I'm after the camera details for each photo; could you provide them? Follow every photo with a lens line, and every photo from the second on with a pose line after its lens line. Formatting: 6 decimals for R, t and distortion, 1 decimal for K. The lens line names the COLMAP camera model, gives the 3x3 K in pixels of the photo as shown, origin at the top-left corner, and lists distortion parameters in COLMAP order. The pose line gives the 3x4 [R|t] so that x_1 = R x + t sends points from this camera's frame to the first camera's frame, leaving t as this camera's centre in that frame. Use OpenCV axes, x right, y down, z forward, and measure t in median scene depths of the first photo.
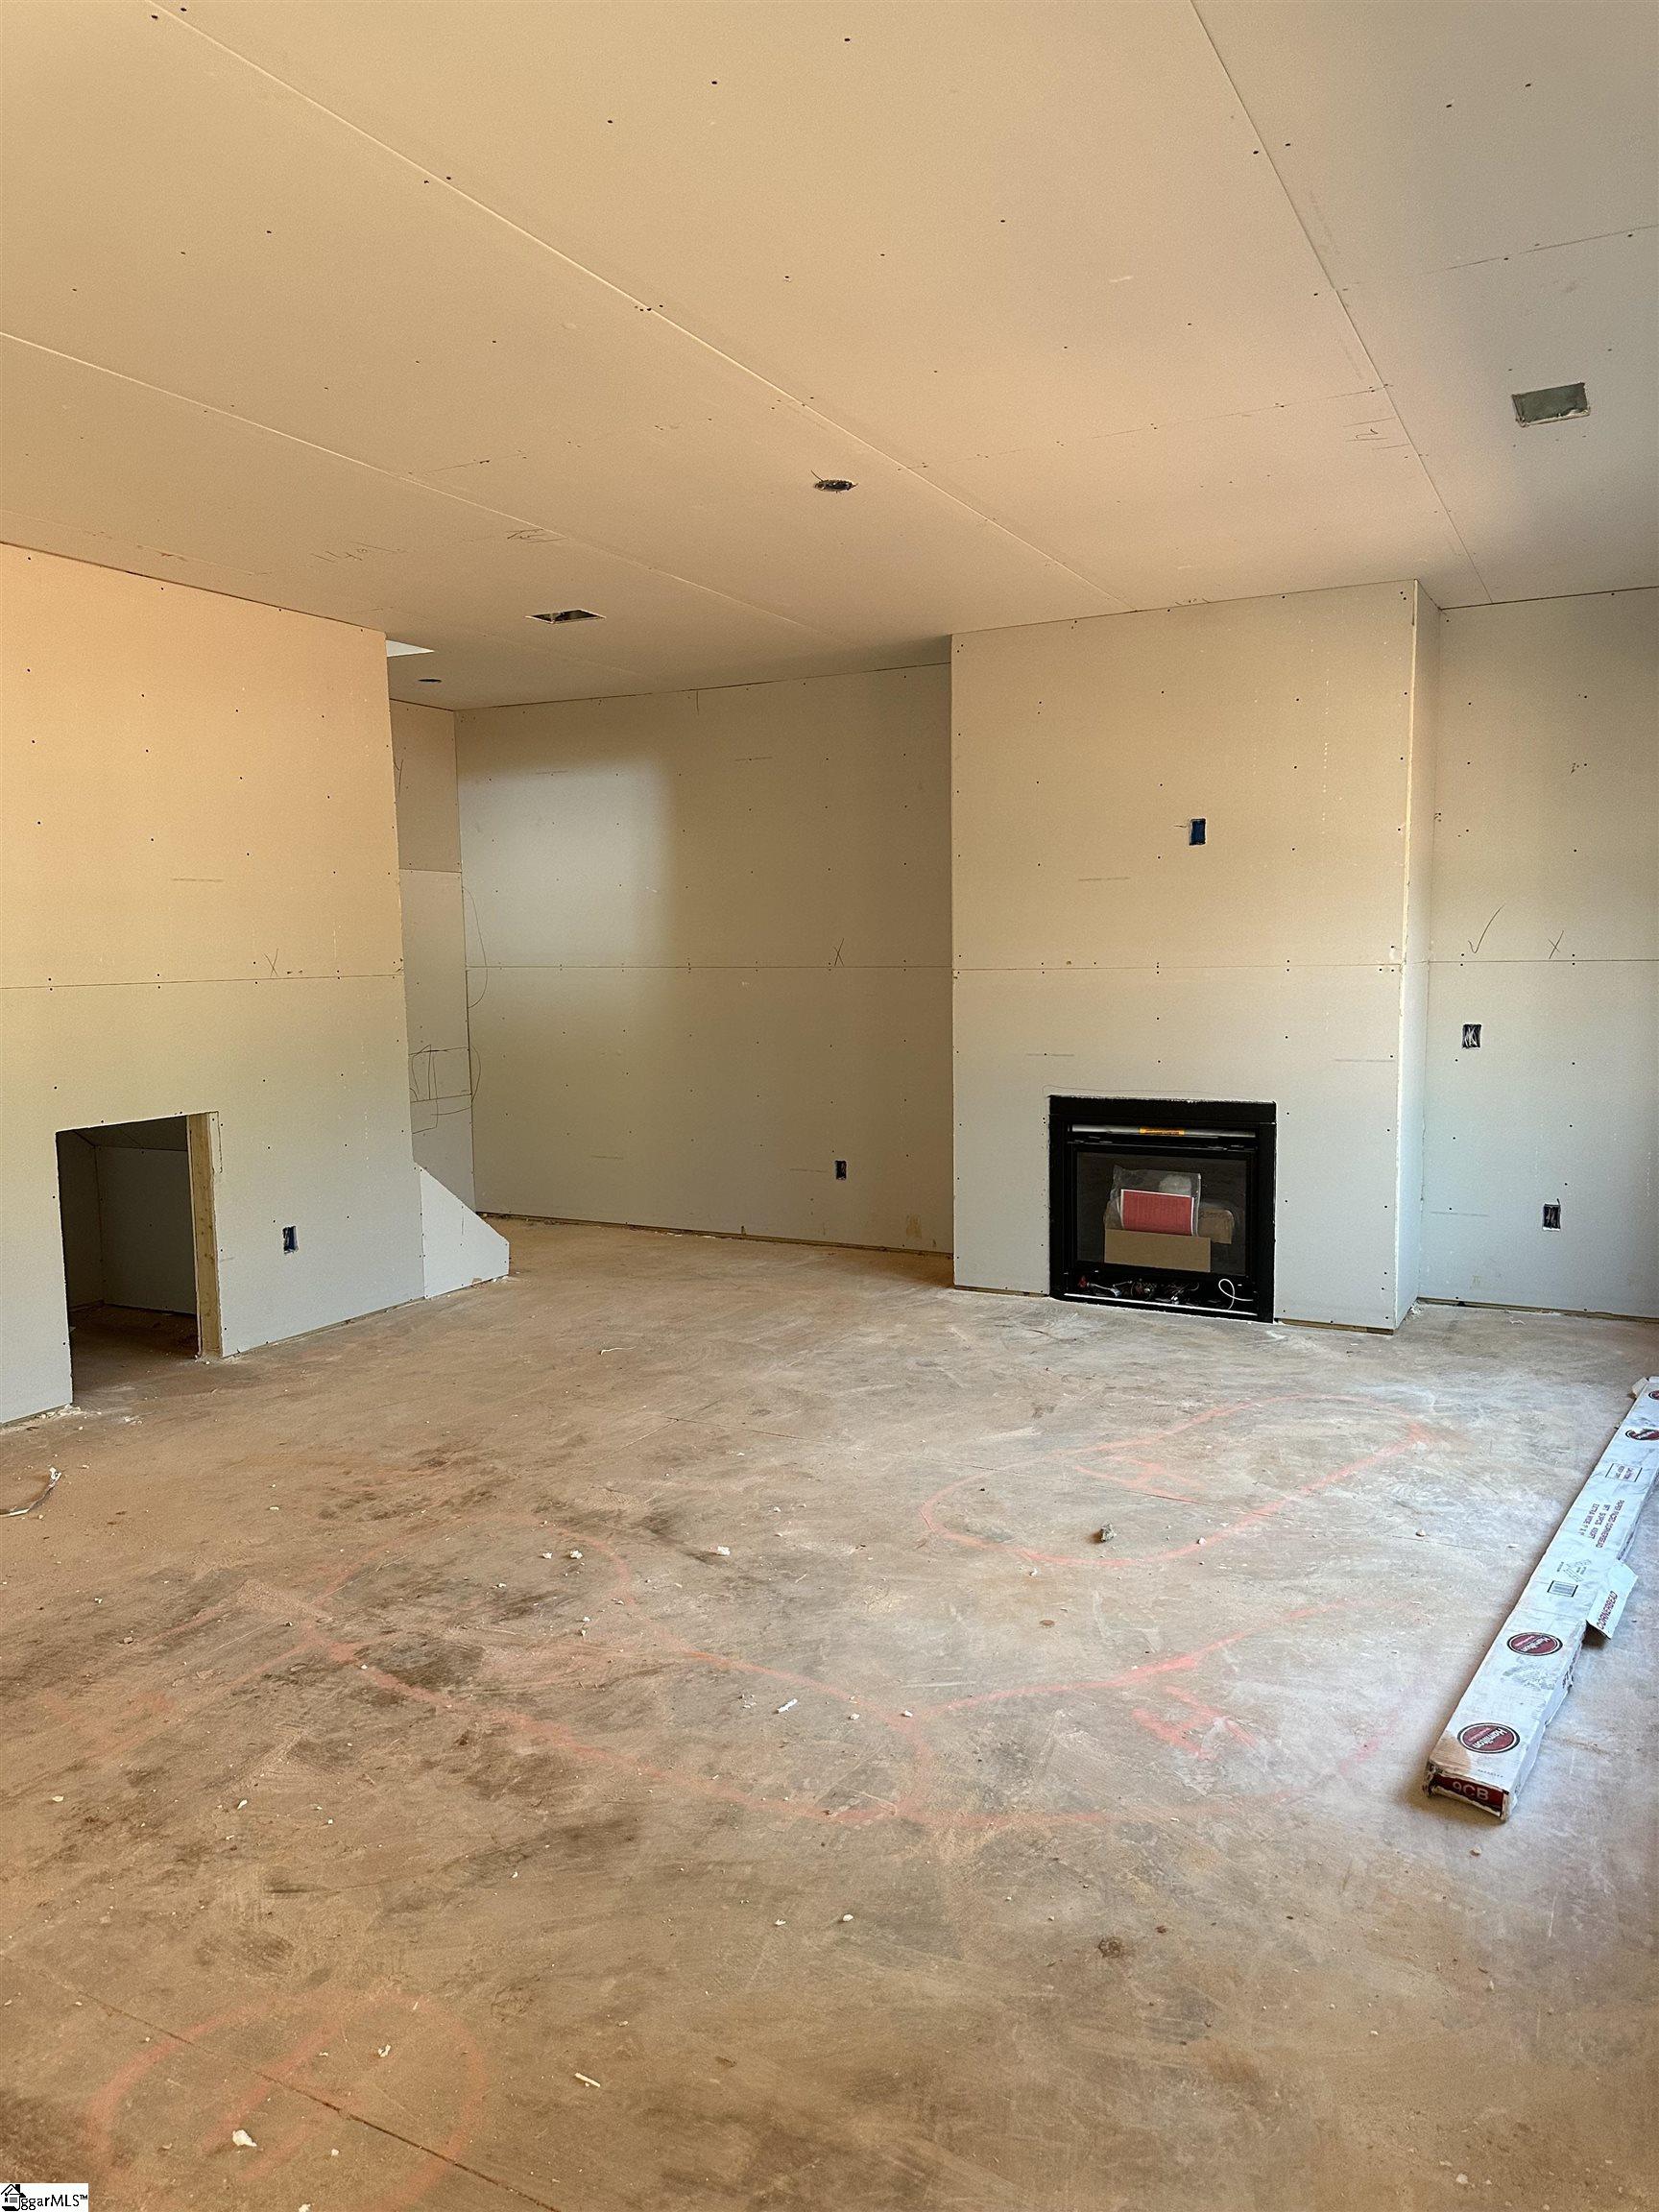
lens RADIAL K [[1534.8, 0, 854.3], [0, 1534.8, 1104.2], [0, 0, 1]] dist [0.166246, -0.272111]
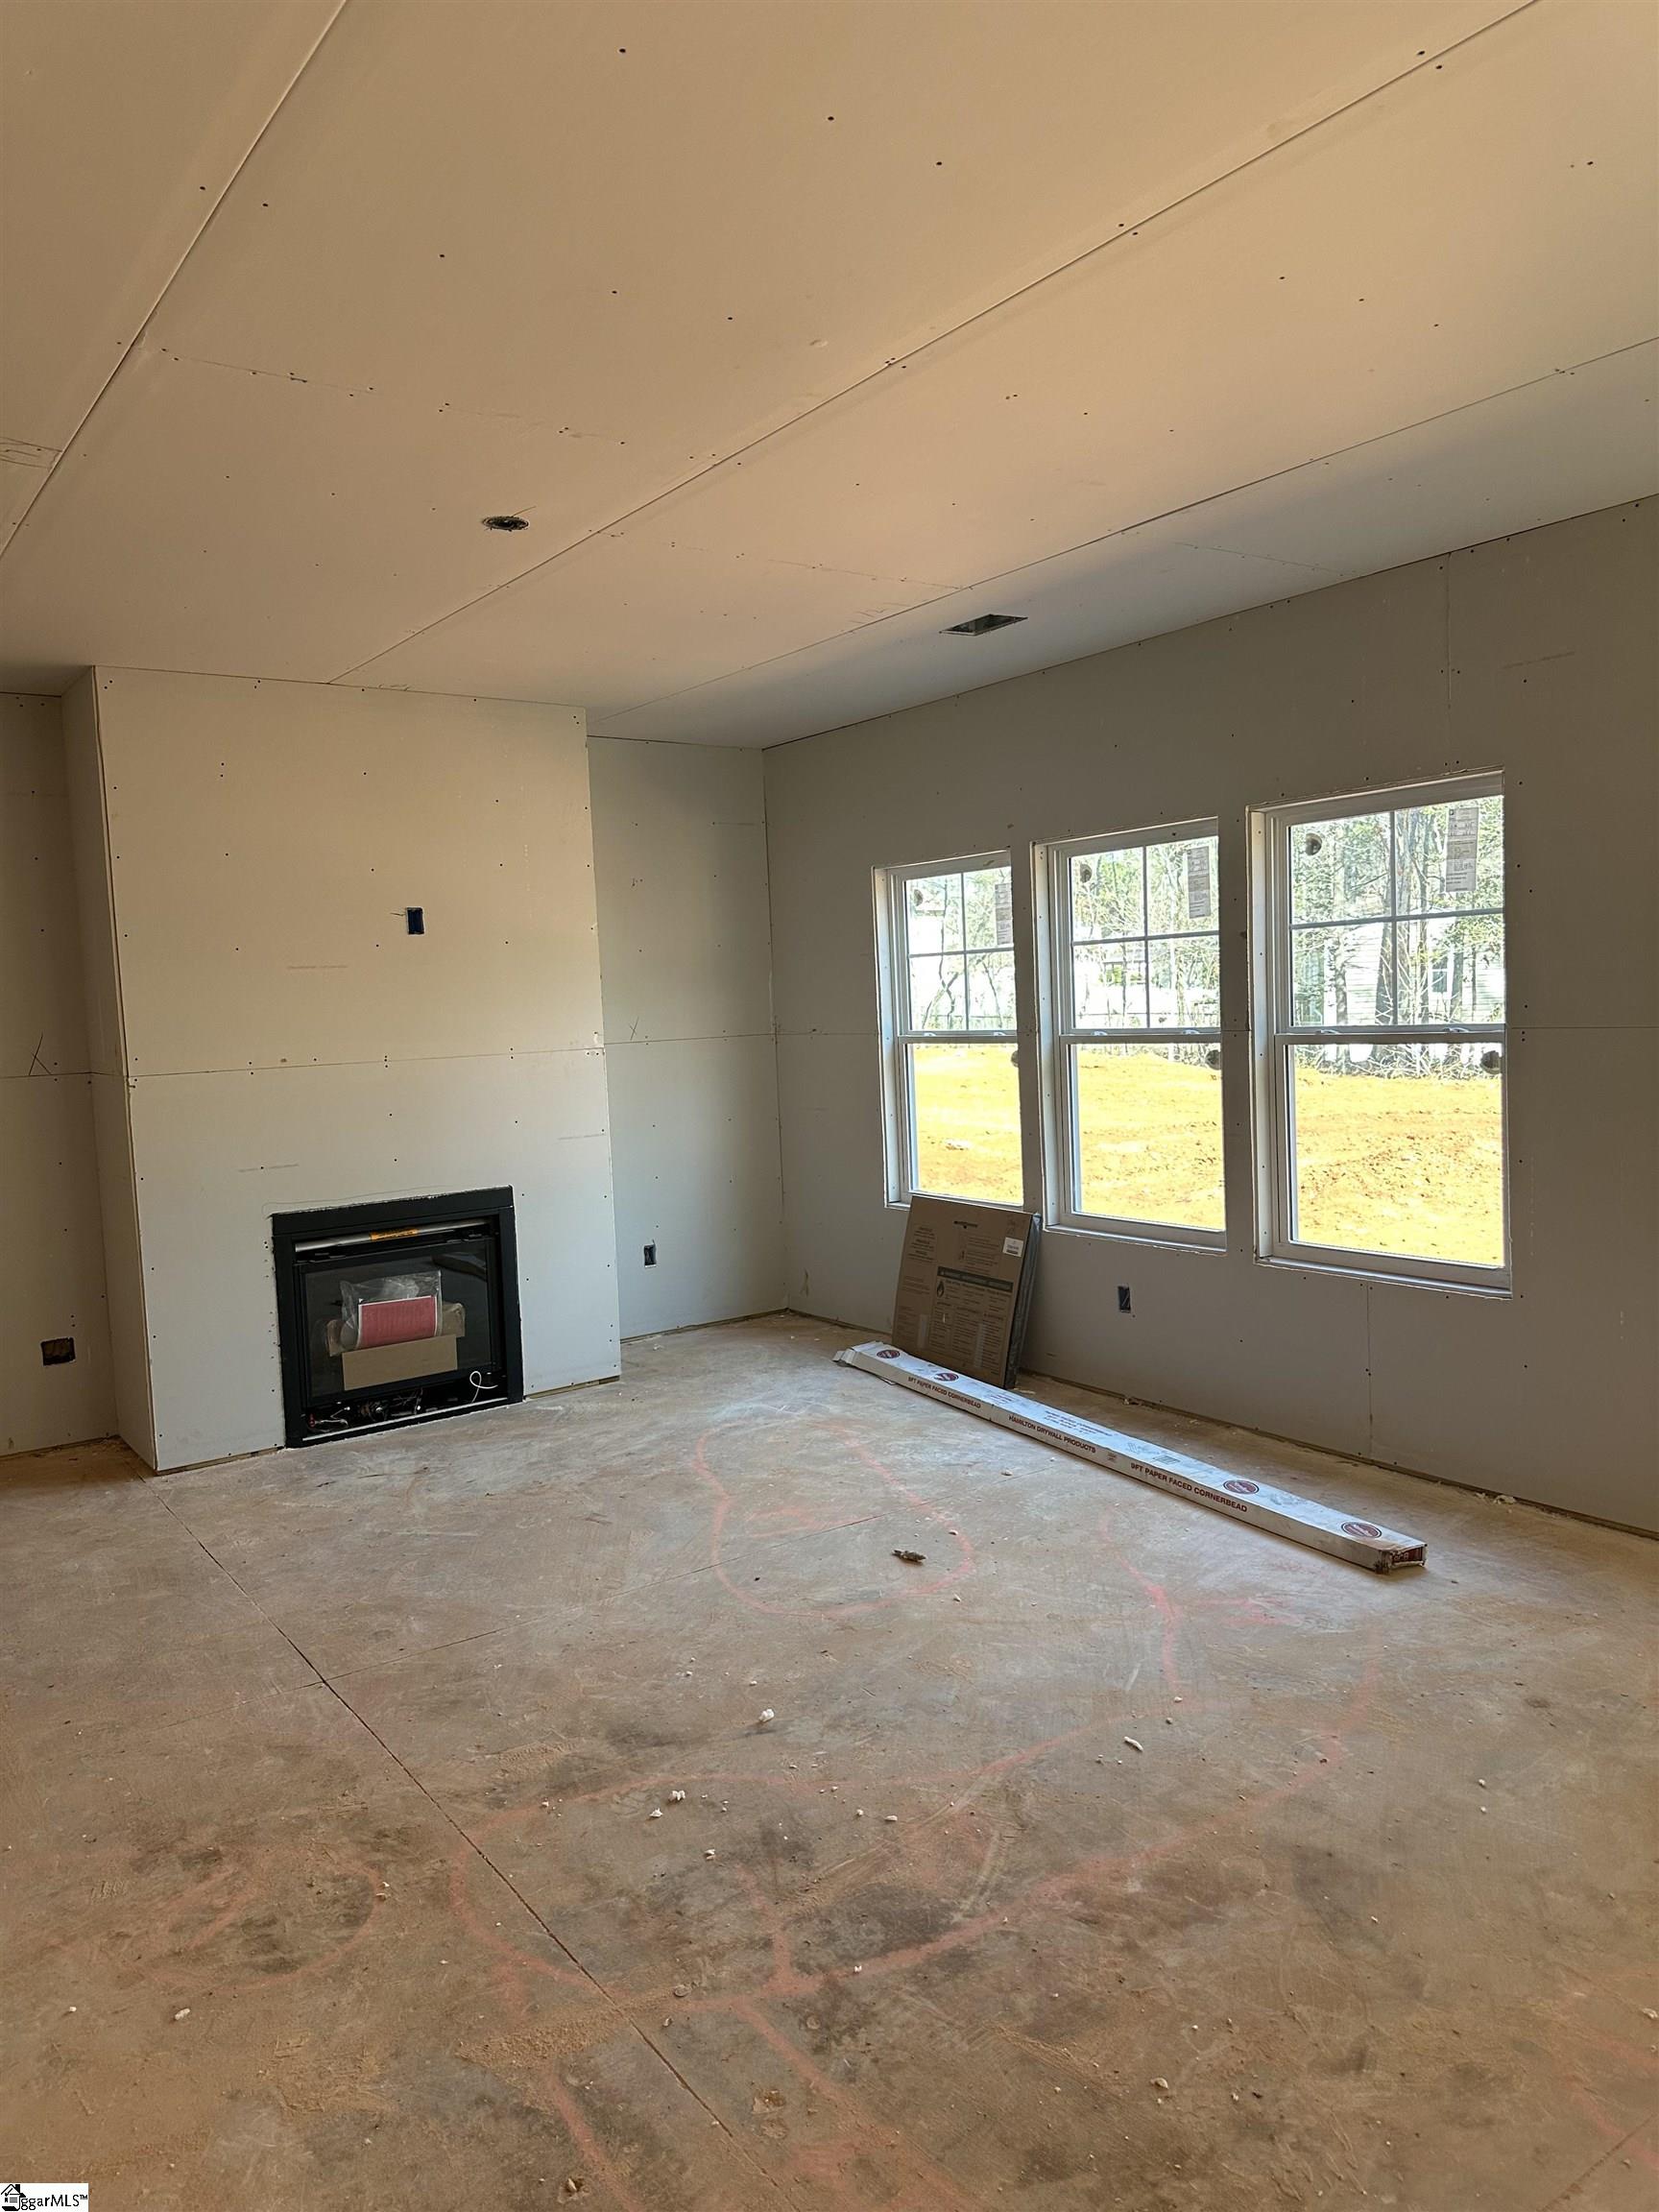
lens RADIAL K [[1535.9, 0, 829.5], [0, 1535.9, 1106.0], [0, 0, 1]] dist [0.102063, -0.143042]
pose [[0.458145, -0.073021, 0.885873, -0.608234], [0.129046, 0.991525, 0.014992, -0.047373], [-0.879460, 0.107450, 0.463686, 0.383326]]
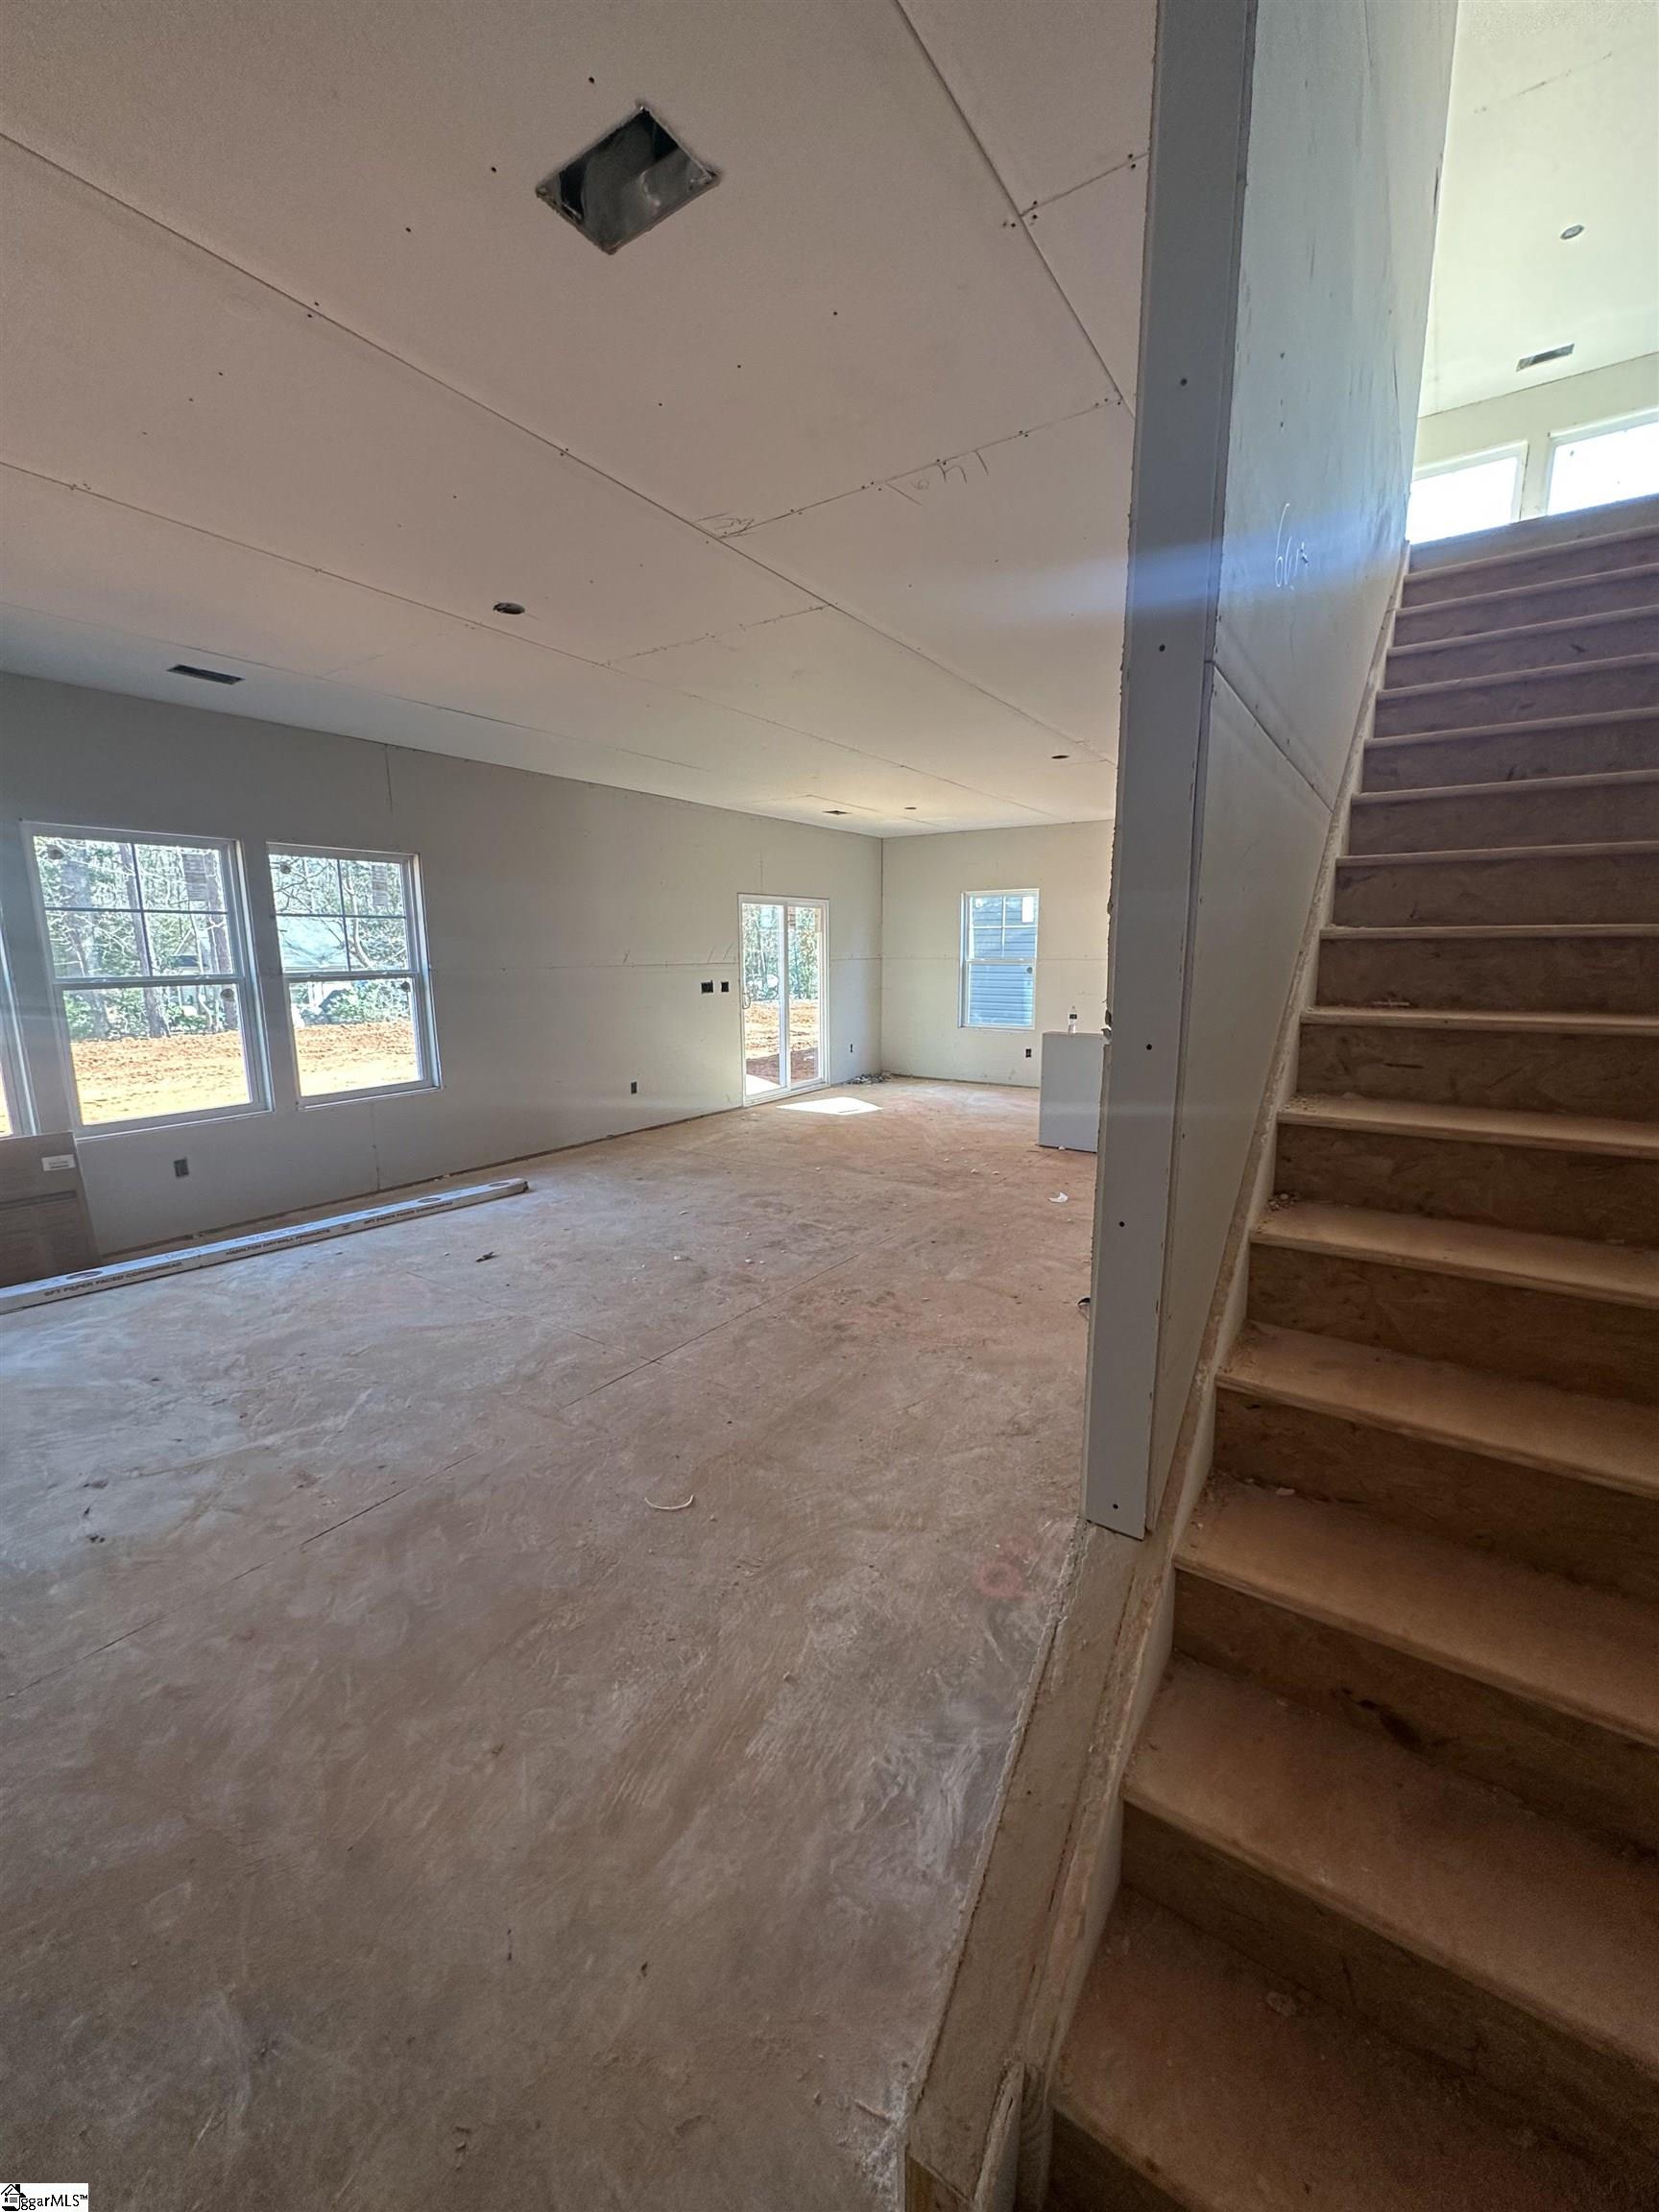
lens RADIAL K [[876.6, 0, 829.5], [0, 876.6, 1106.0], [0, 0, 1]] dist [-0.002248, 0.000177]
pose [[-0.992181, -0.005551, 0.124686, -0.309341], [0.029477, 0.960328, 0.277311, -0.154854], [-0.121279, 0.278818, -0.952655, 1.472745]]
